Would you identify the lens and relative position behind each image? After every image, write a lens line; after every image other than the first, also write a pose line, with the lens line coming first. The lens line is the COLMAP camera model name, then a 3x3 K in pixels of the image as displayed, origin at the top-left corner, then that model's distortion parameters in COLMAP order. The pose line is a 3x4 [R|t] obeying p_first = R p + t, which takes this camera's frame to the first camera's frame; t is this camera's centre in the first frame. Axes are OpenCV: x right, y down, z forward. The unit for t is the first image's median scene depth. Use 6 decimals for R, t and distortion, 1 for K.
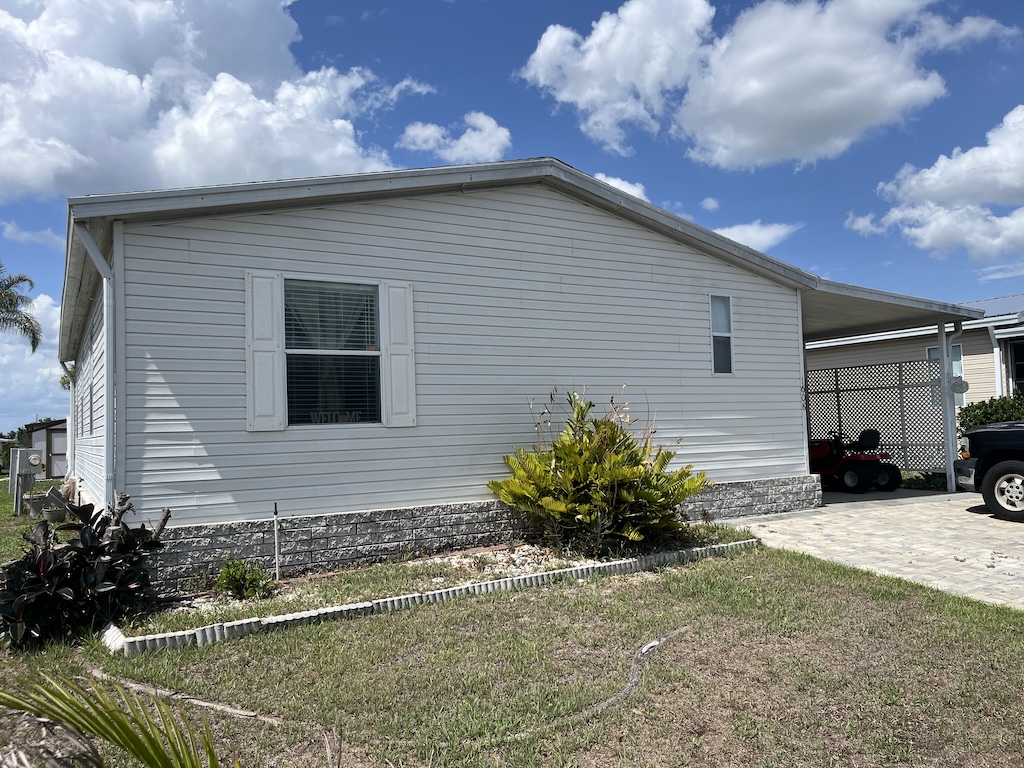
lens RADIAL K [[774.3, 0, 530.4], [0, 774.3, 385.6], [0, 0, 1]] dist [0.093758, -0.110067]
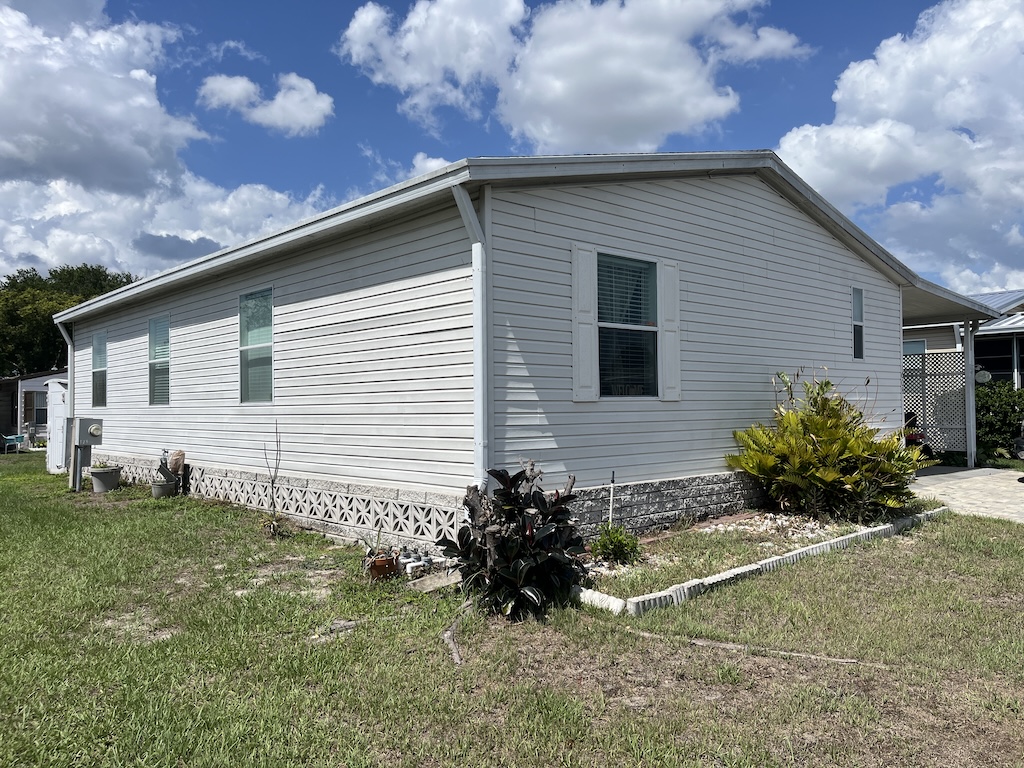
lens RADIAL K [[776.3, 0, 535.2], [0, 776.3, 383.0], [0, 0, 1]] dist [0.038747, -0.065515]
pose [[0.977074, 0.027430, 0.211124, -0.568710], [-0.032408, 0.999272, 0.020152, 0.014250], [-0.210417, -0.026532, 0.977252, 0.023836]]
